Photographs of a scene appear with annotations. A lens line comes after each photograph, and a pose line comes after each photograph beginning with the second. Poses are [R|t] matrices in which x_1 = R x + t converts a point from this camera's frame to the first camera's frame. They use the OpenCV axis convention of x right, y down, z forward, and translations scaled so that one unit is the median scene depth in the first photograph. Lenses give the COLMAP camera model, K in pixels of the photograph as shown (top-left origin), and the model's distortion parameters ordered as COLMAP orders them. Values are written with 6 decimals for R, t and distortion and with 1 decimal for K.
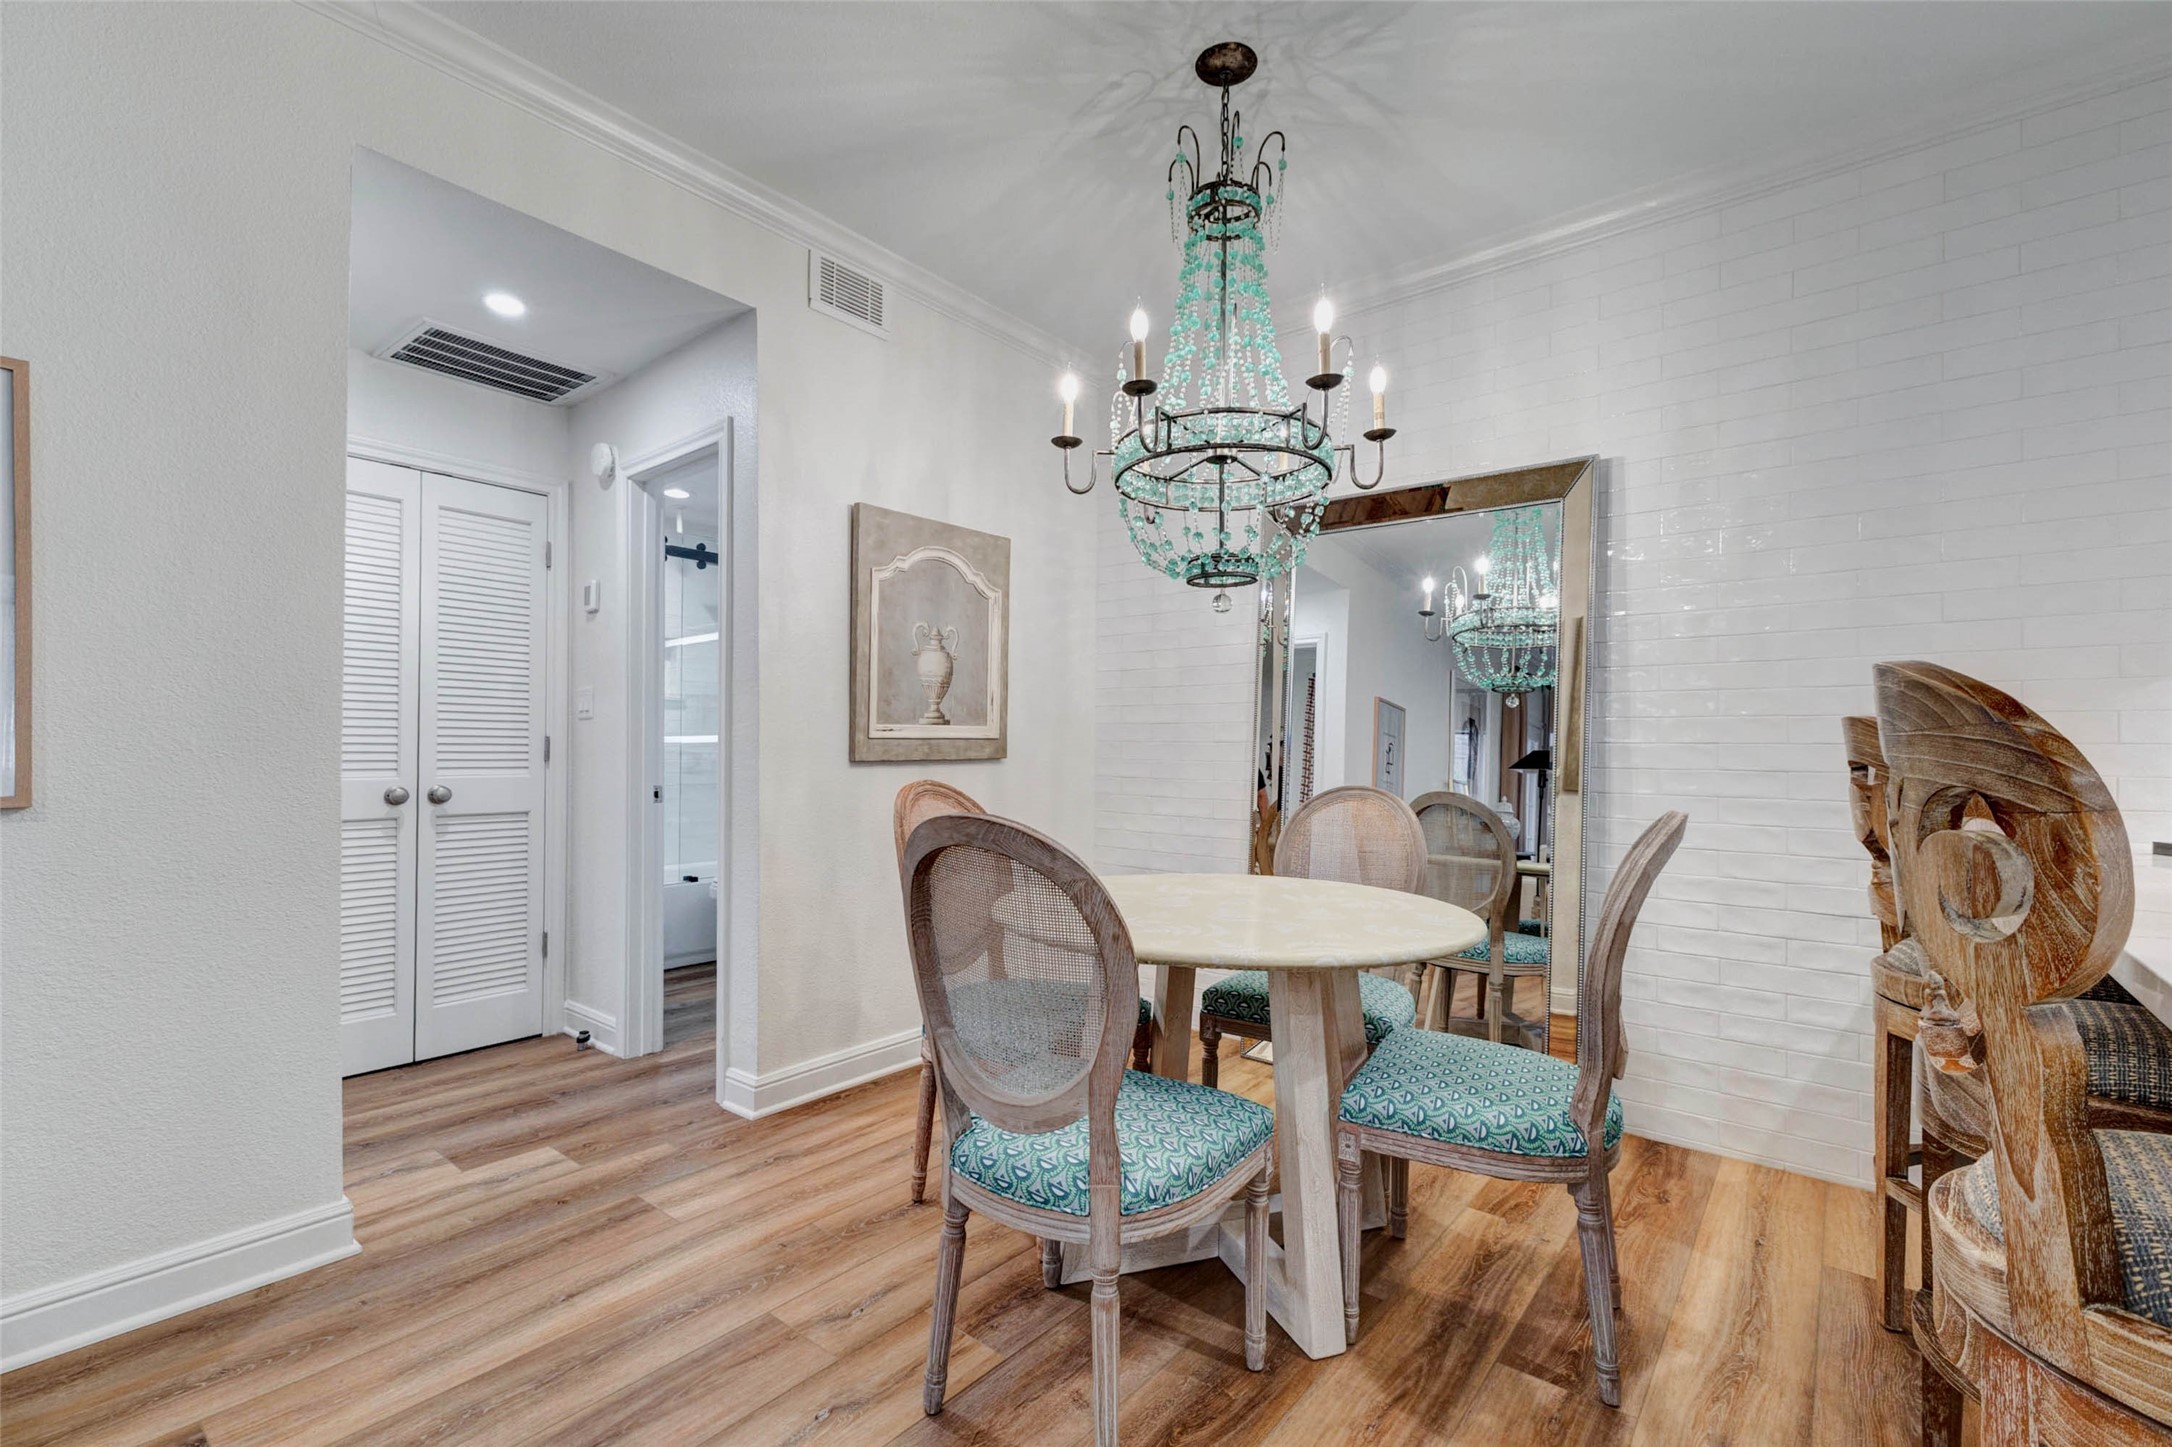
lens RADIAL K [[939.6, 0, 1086.7], [0, 939.6, 739.2], [0, 0, 1]] dist [0.000767, 0.000051]
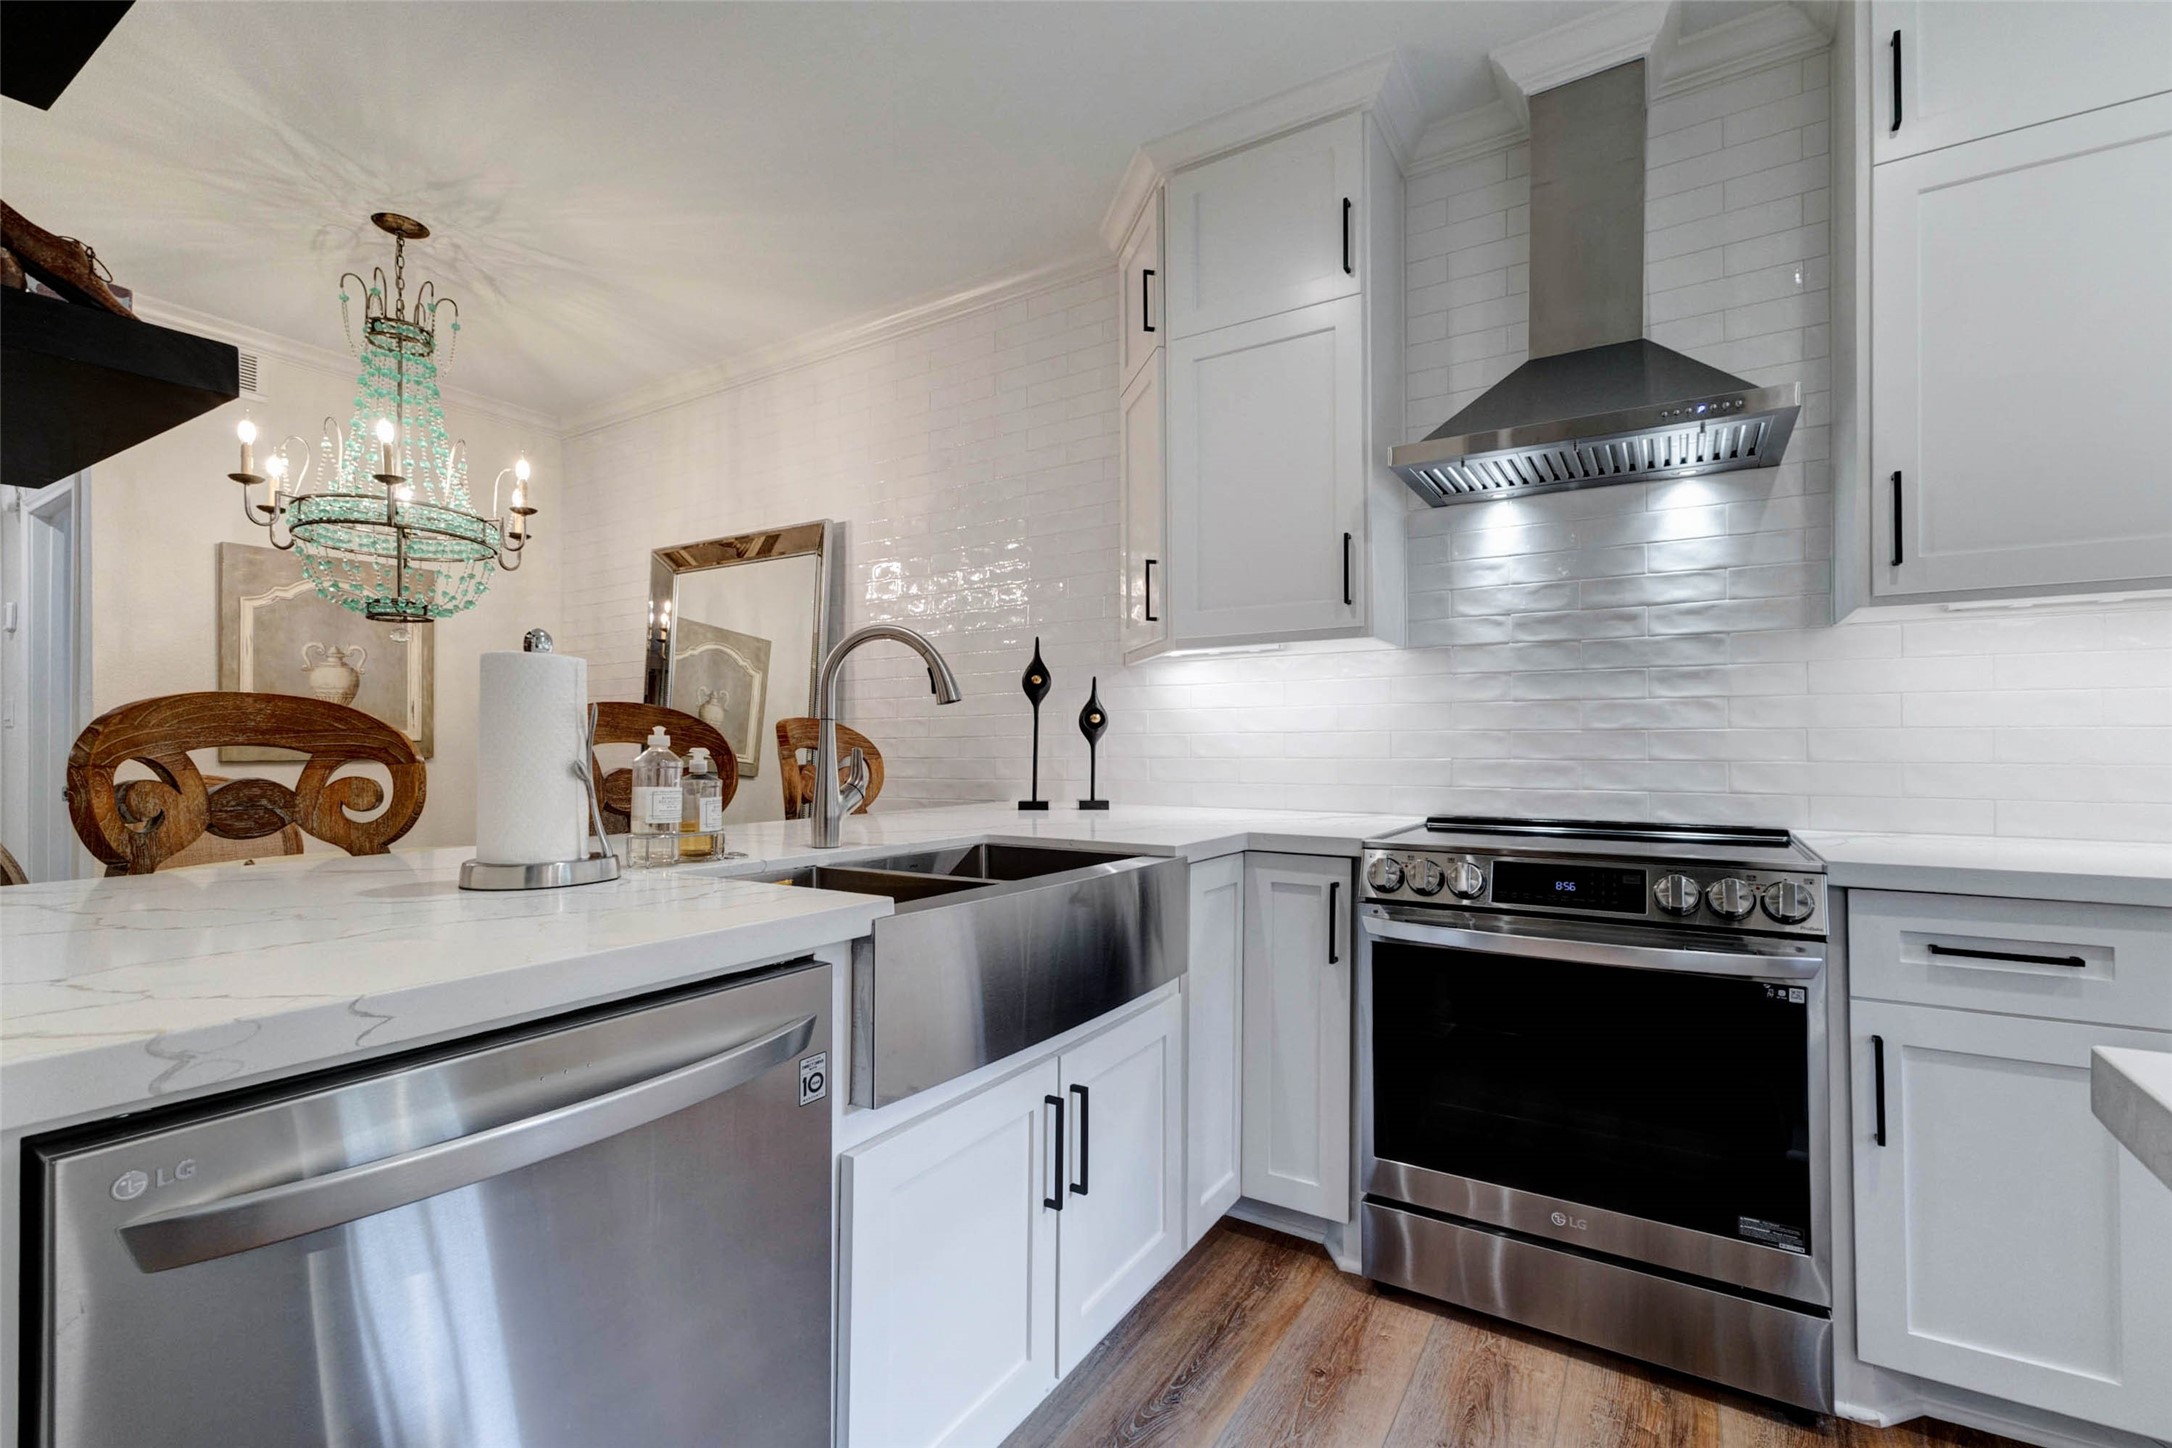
lens RADIAL K [[924.5, 0, 1087.7], [0, 924.5, 741.1], [0, 0, 1]] dist [-0.000064, 0.000136]
pose [[0.989909, -0.008035, 0.141478, 0.633419], [0.008308, 0.999965, -0.001343, 0.008635], [-0.141462, 0.002505, 0.989941, -0.287720]]
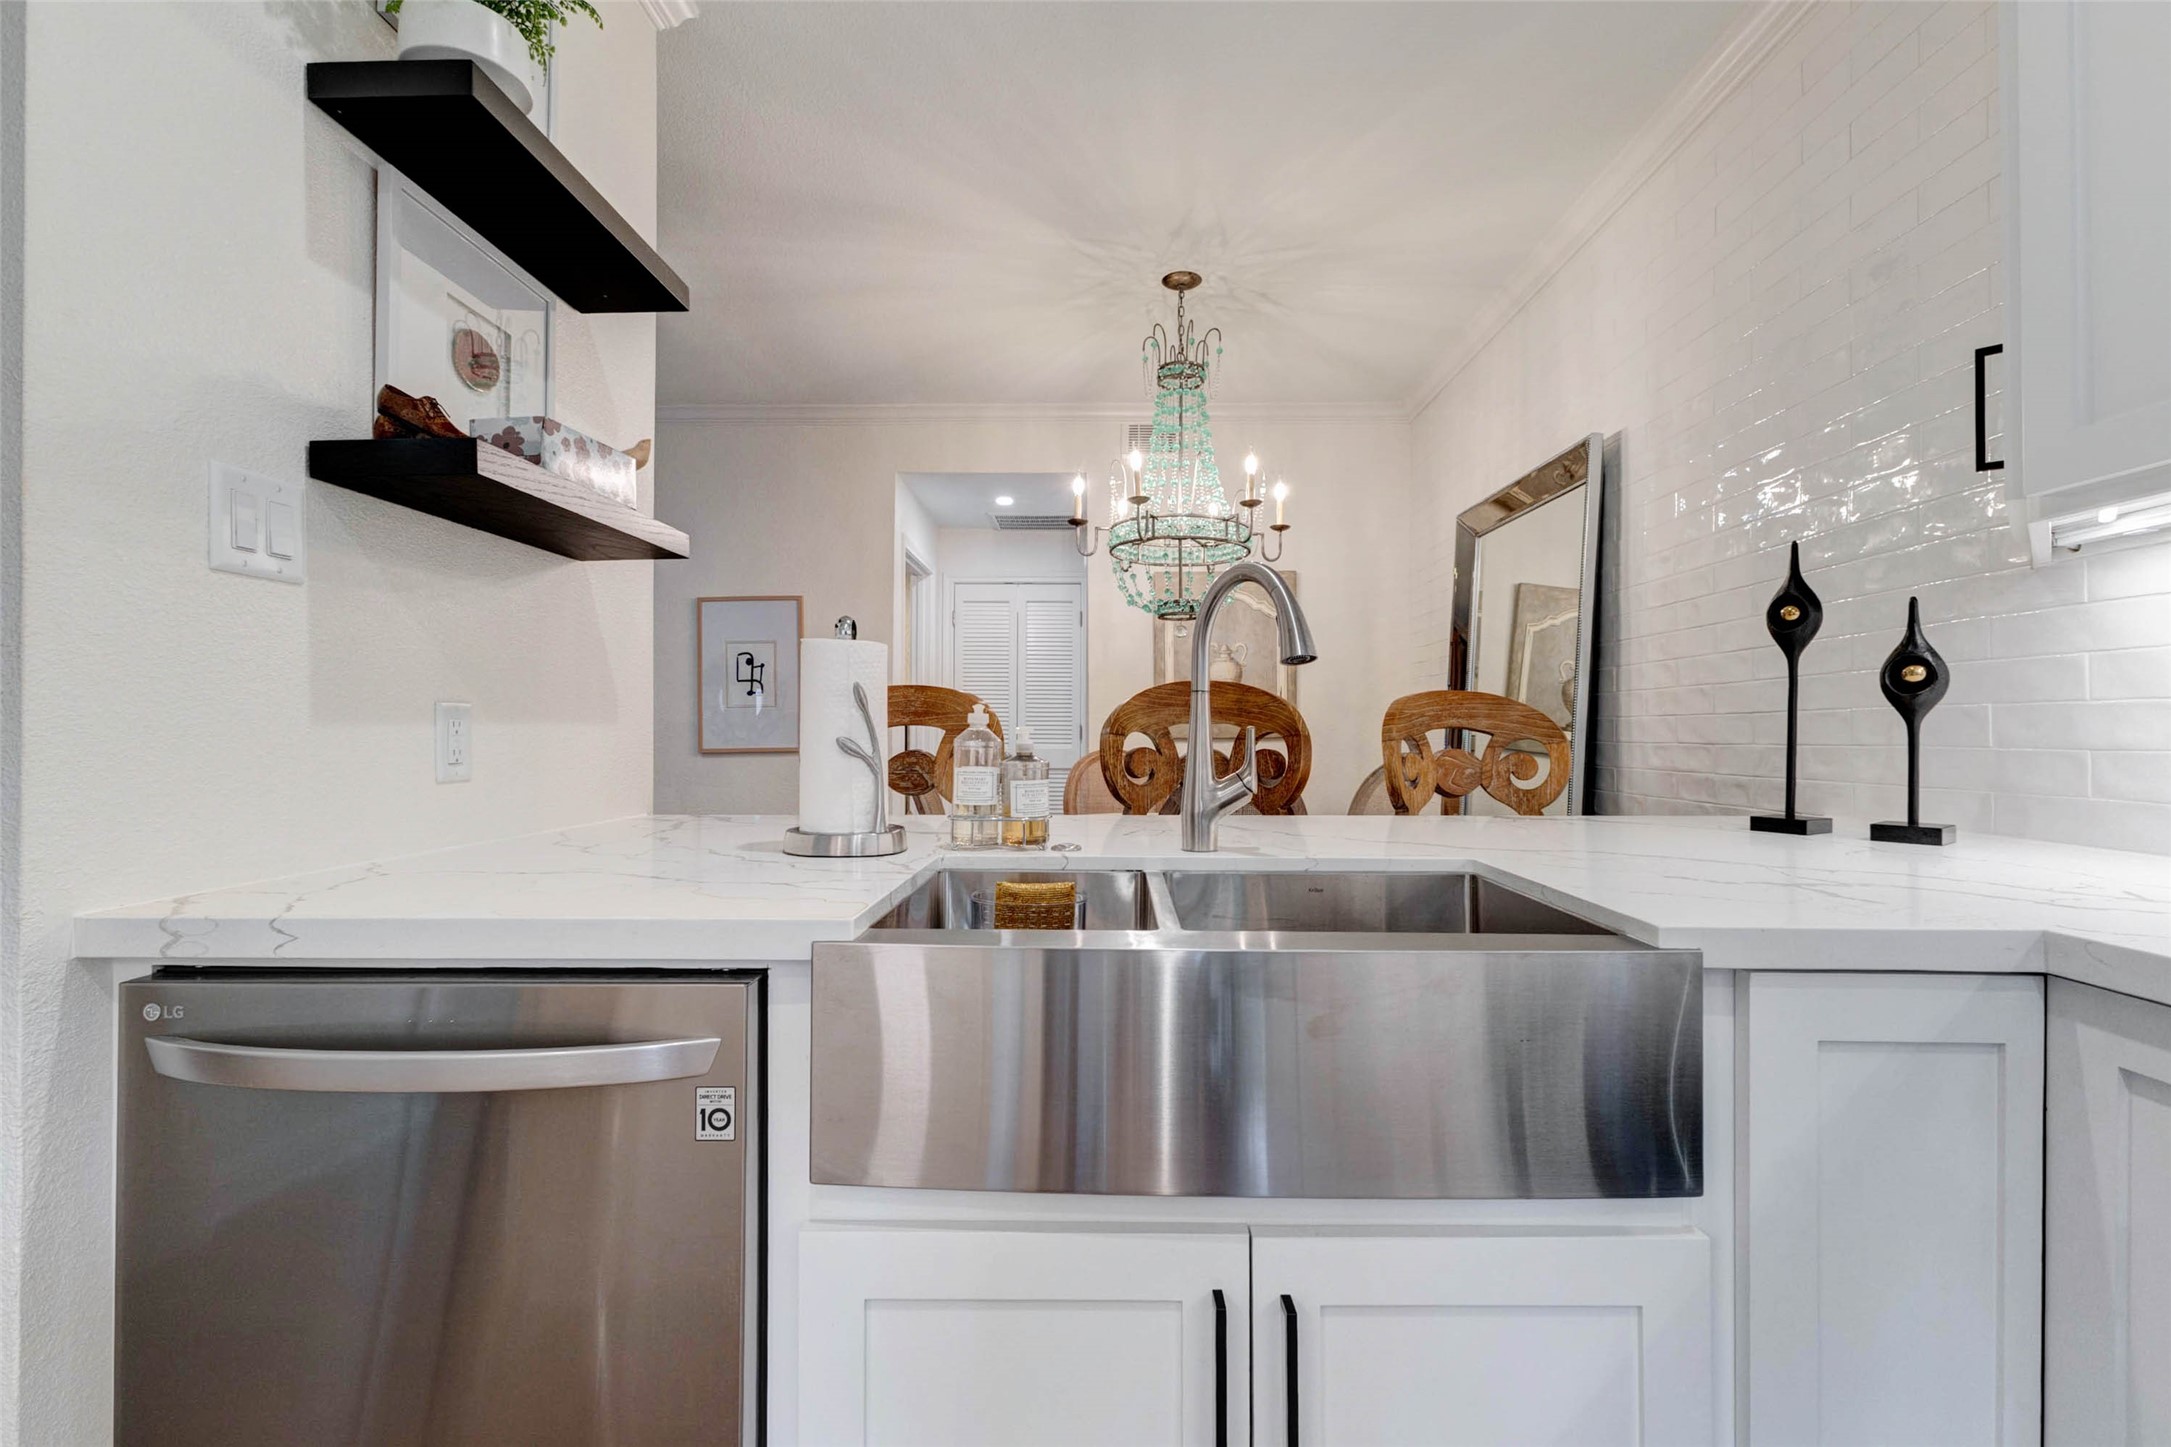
lens RADIAL K [[945.5, 0, 1125.7], [0, 945.5, 722.0], [0, 0, 1]] dist [0.006777, 0.000282]
pose [[0.644159, -0.013488, -0.764772, 0.878055], [0.008287, 0.999909, -0.010655, 0.012566], [0.764847, 0.000526, 0.644212, -0.044028]]
